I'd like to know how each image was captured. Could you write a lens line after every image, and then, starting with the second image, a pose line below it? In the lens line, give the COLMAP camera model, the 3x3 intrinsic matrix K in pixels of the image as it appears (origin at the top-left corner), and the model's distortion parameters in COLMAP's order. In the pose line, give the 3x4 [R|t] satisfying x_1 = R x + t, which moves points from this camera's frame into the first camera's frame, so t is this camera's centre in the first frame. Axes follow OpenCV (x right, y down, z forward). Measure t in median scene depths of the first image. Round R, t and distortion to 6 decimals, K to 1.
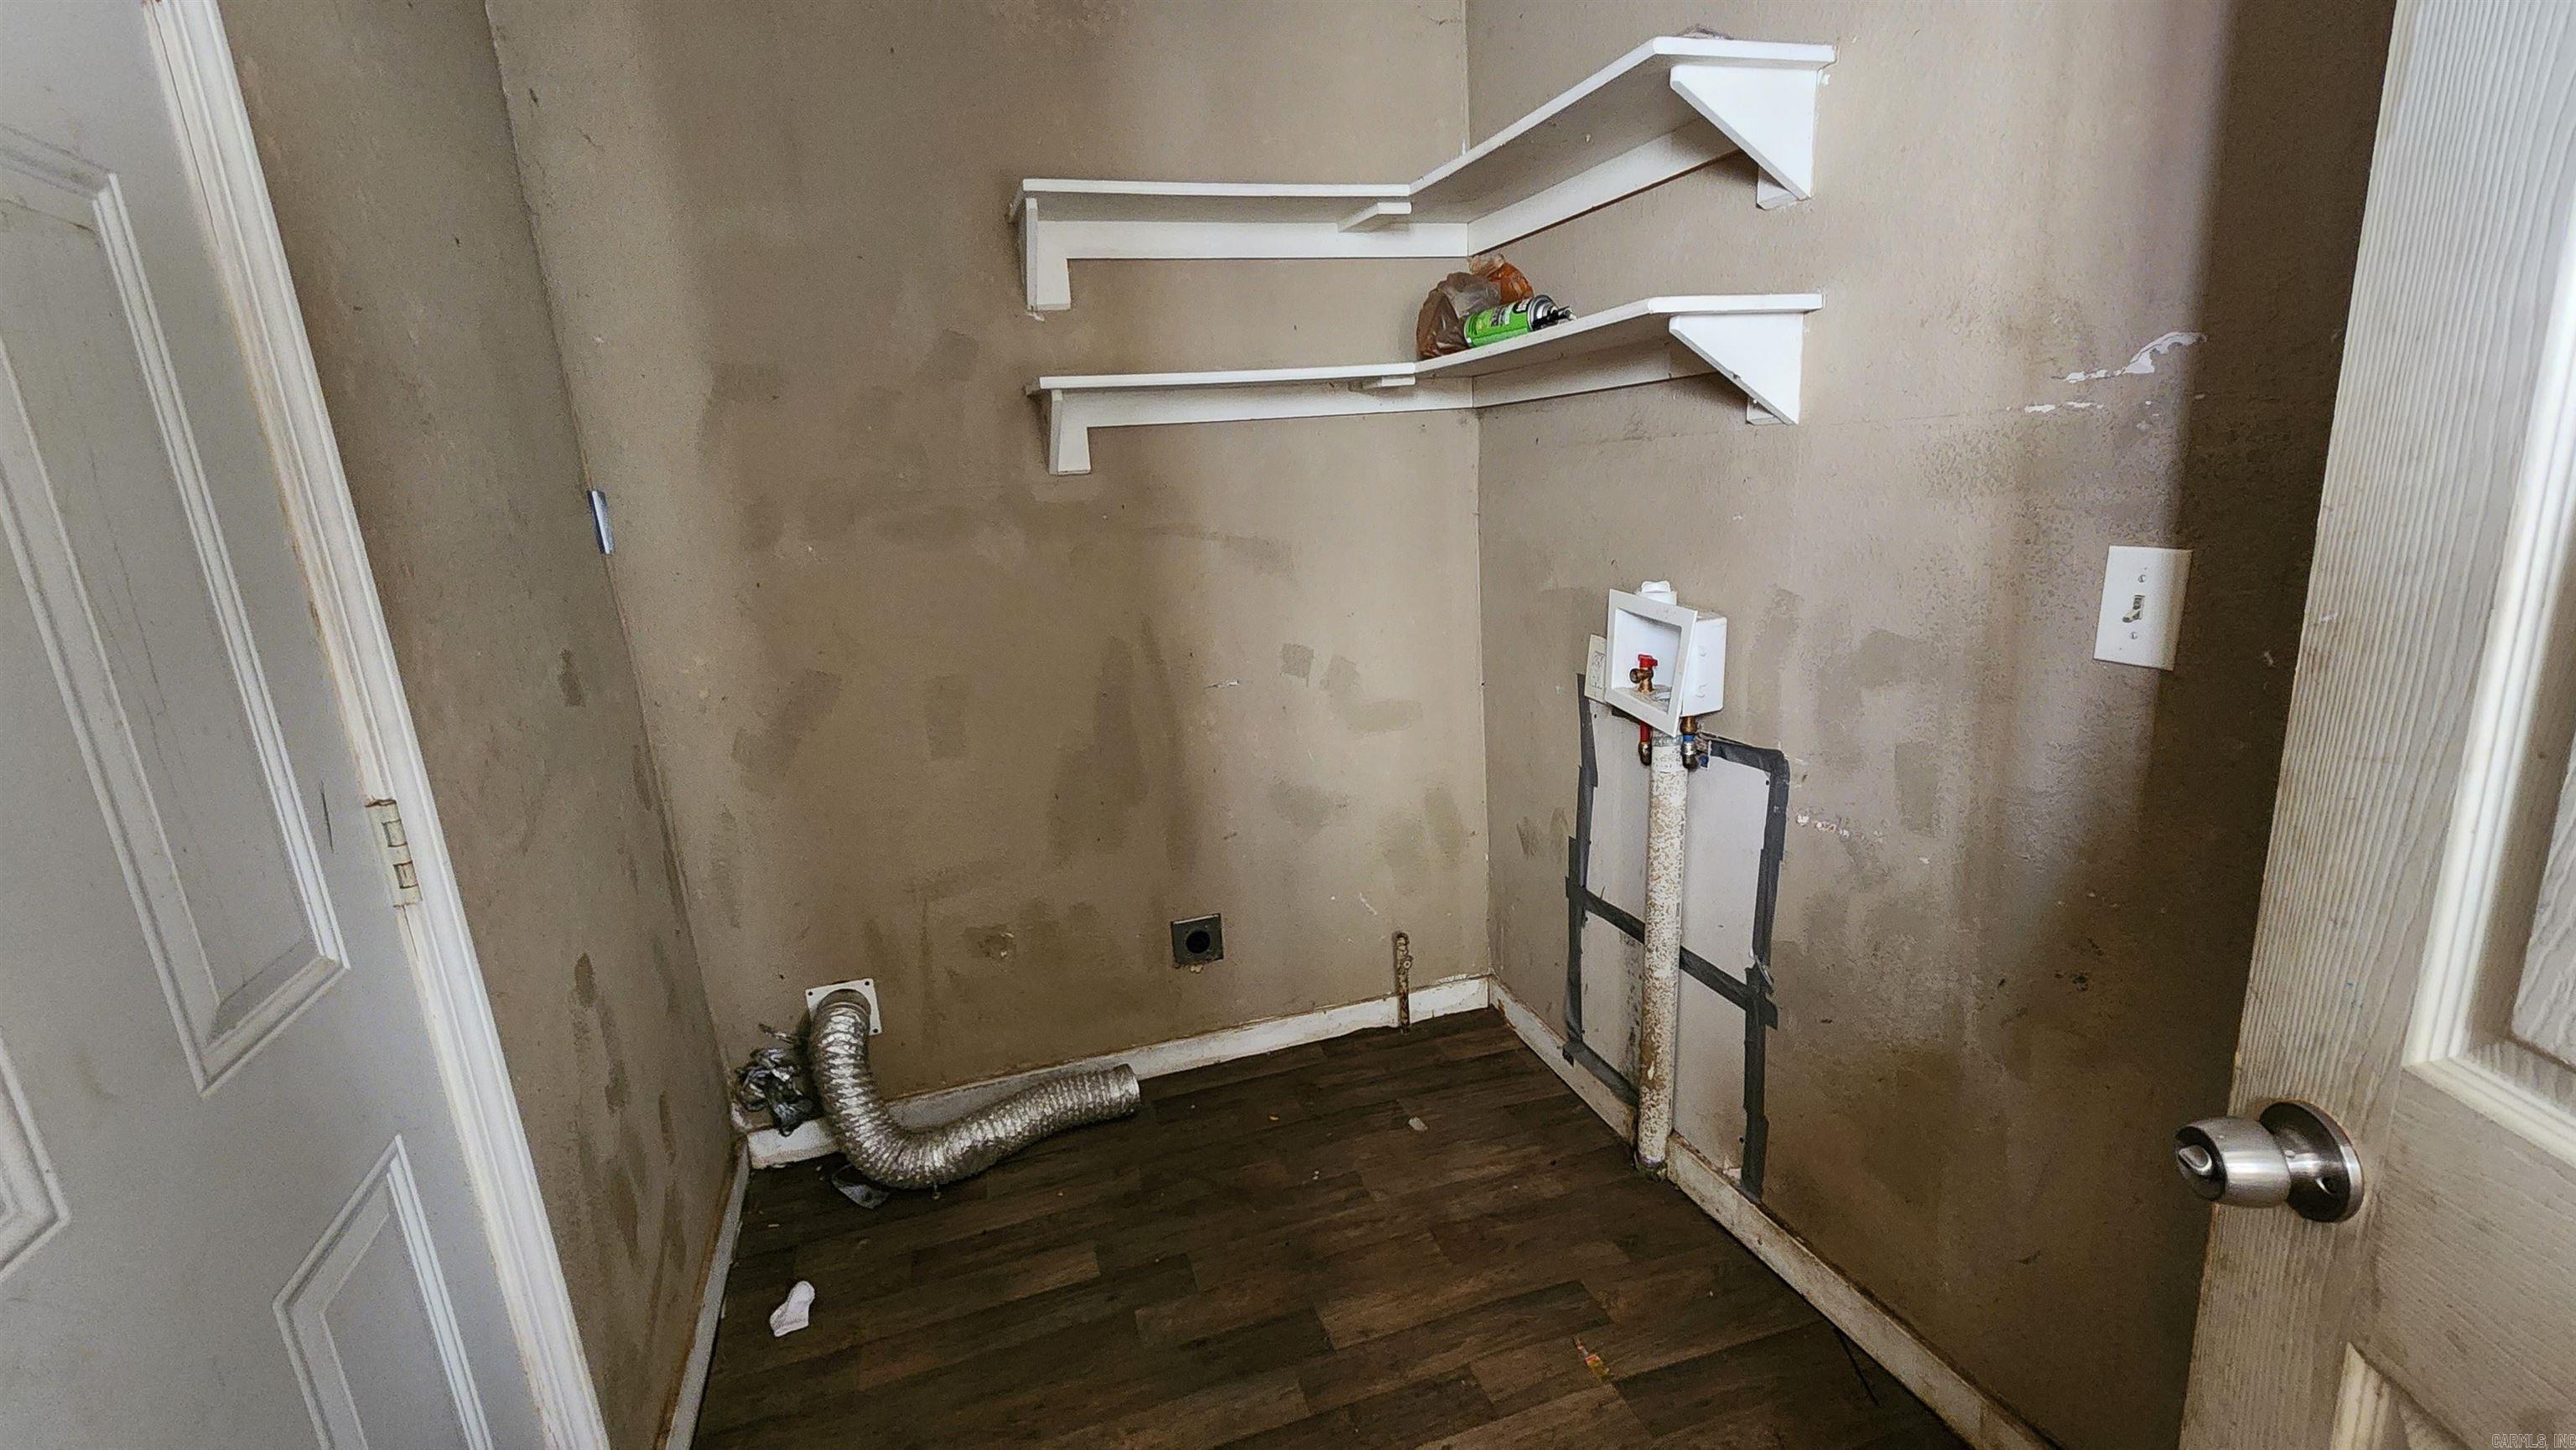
lens RADIAL K [[1062.2, 0, 1286.2], [0, 1062.2, 733.1], [0, 0, 1]] dist [-0.004288, 0.003046]
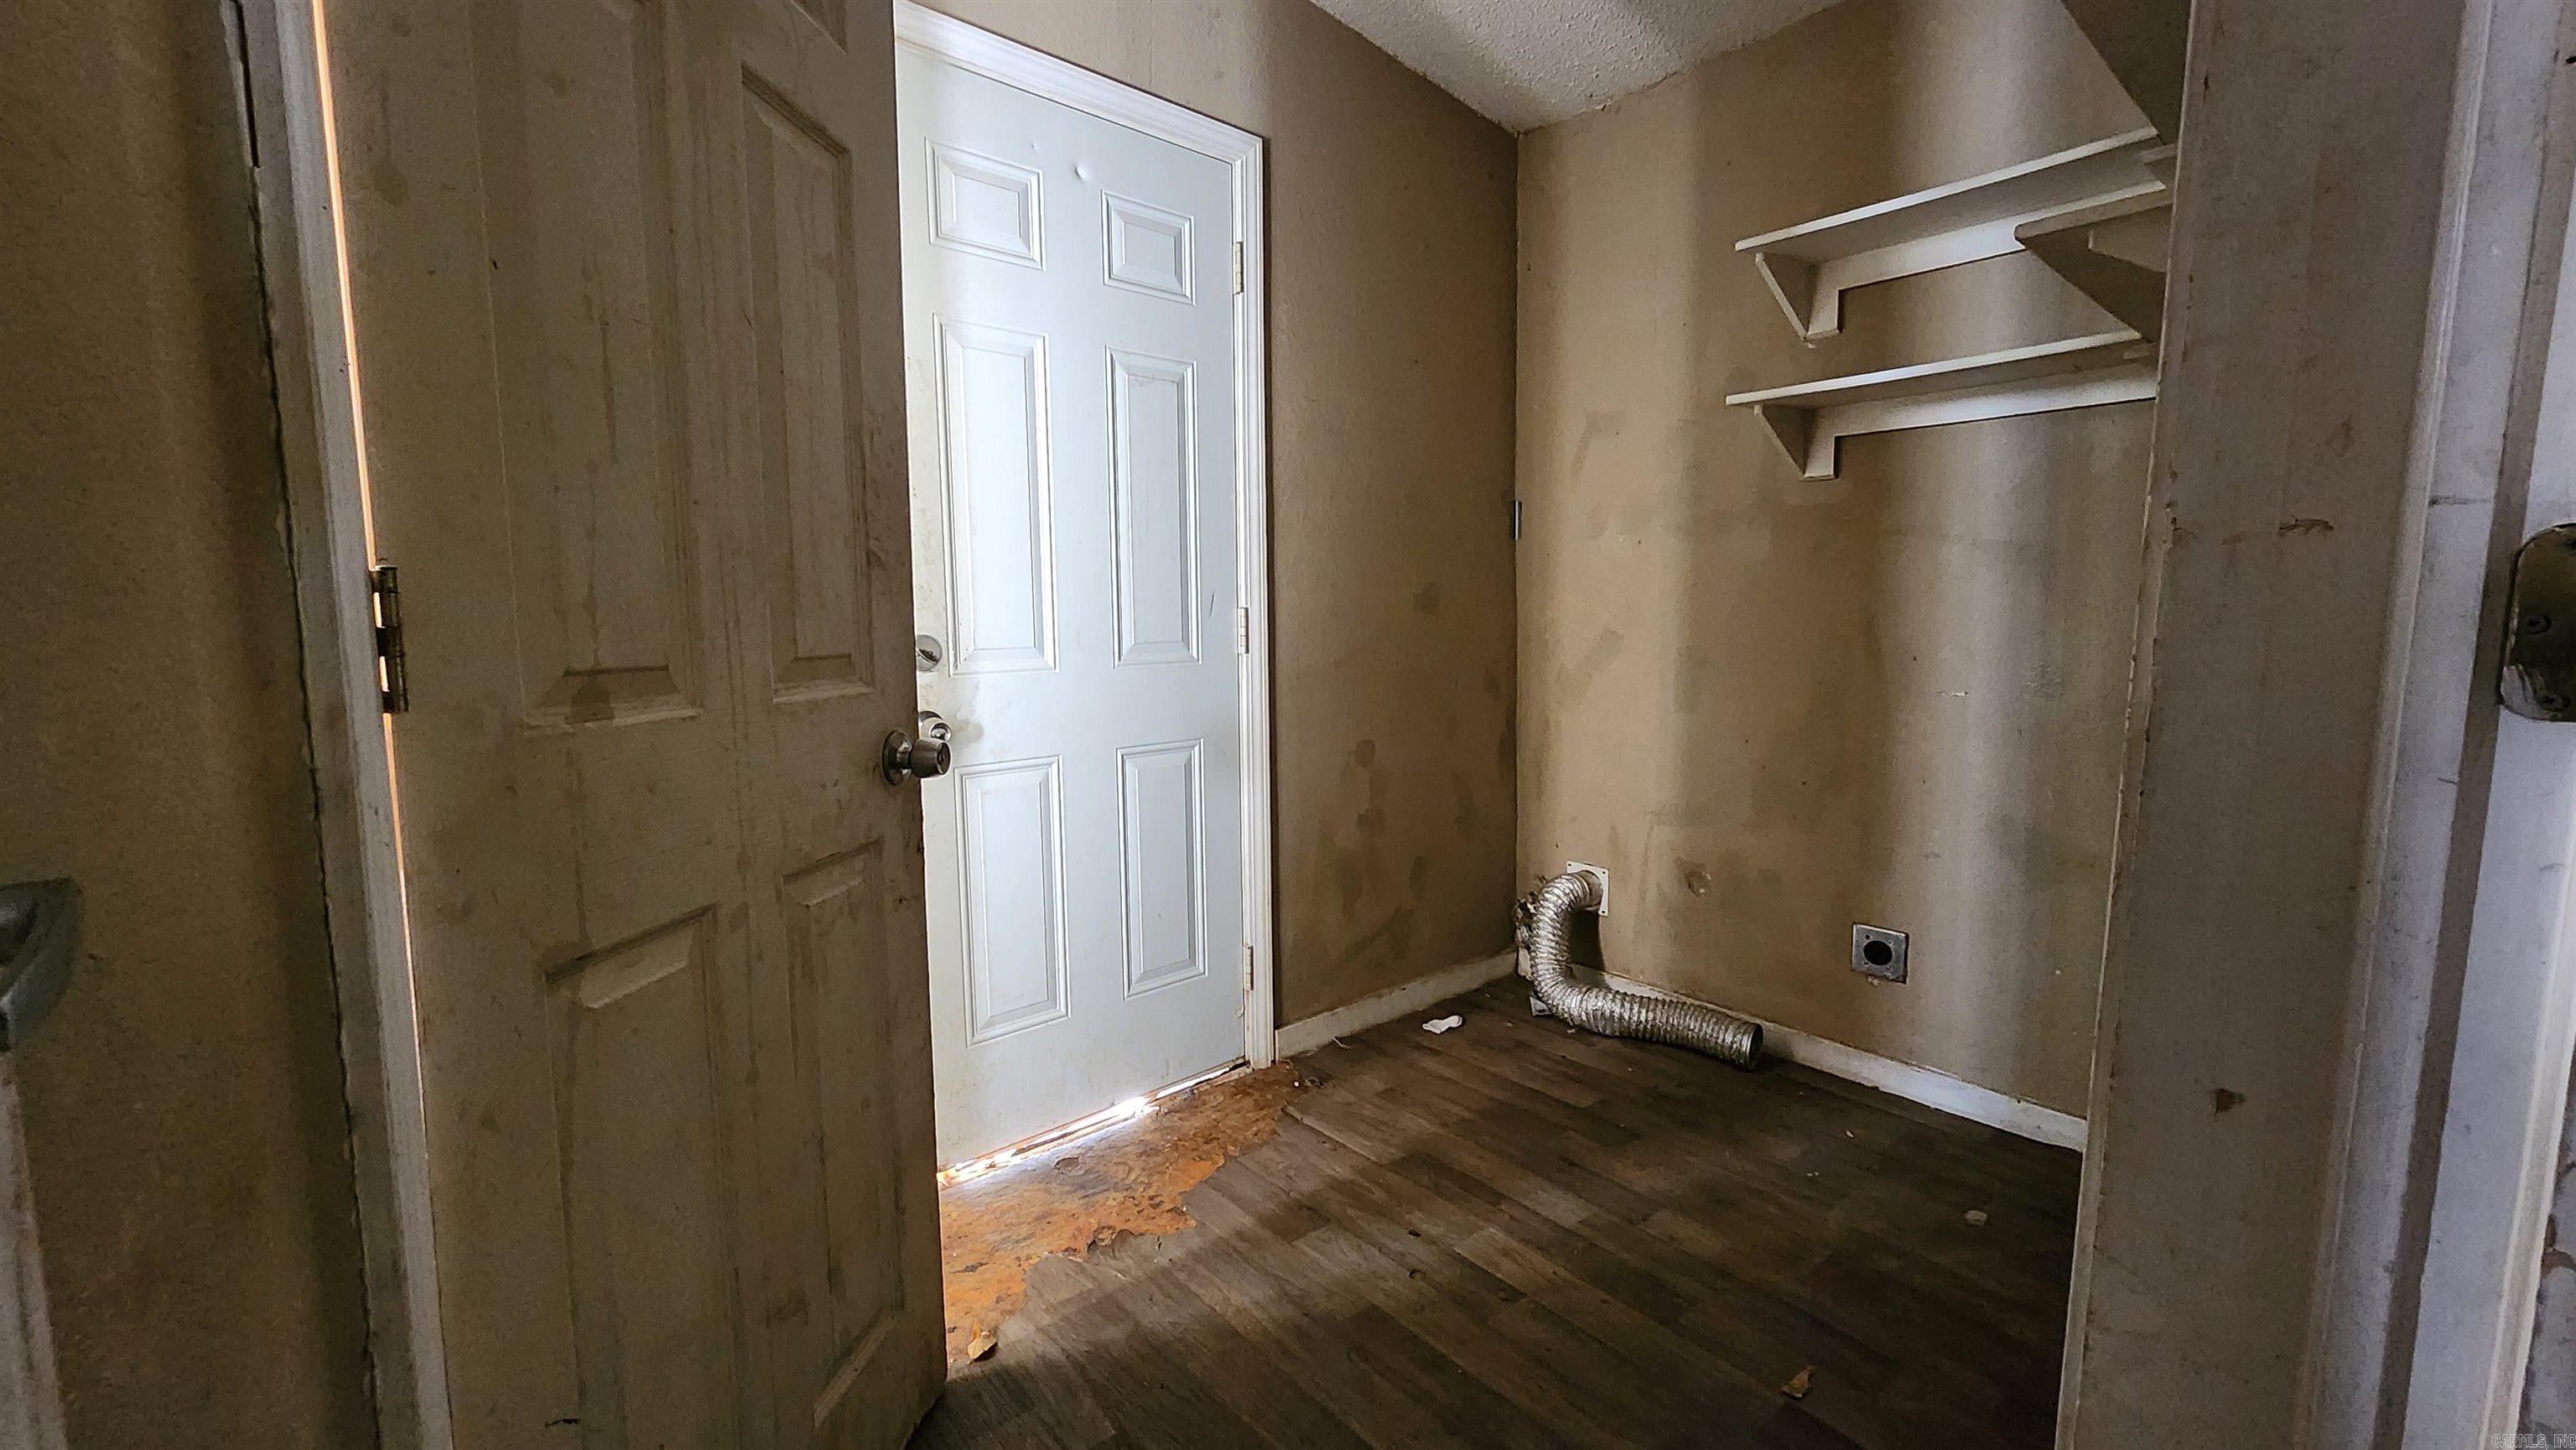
lens RADIAL K [[1062.2, 0, 1280.8], [0, 1062.2, 736.0], [0, 0, 1]] dist [-0.004288, 0.003046]
pose [[0.366522, 0.169414, -0.914855, 0.687010], [-0.237663, 0.967710, 0.083986, 0.061900], [0.899543, 0.186645, 0.394951, 0.099113]]
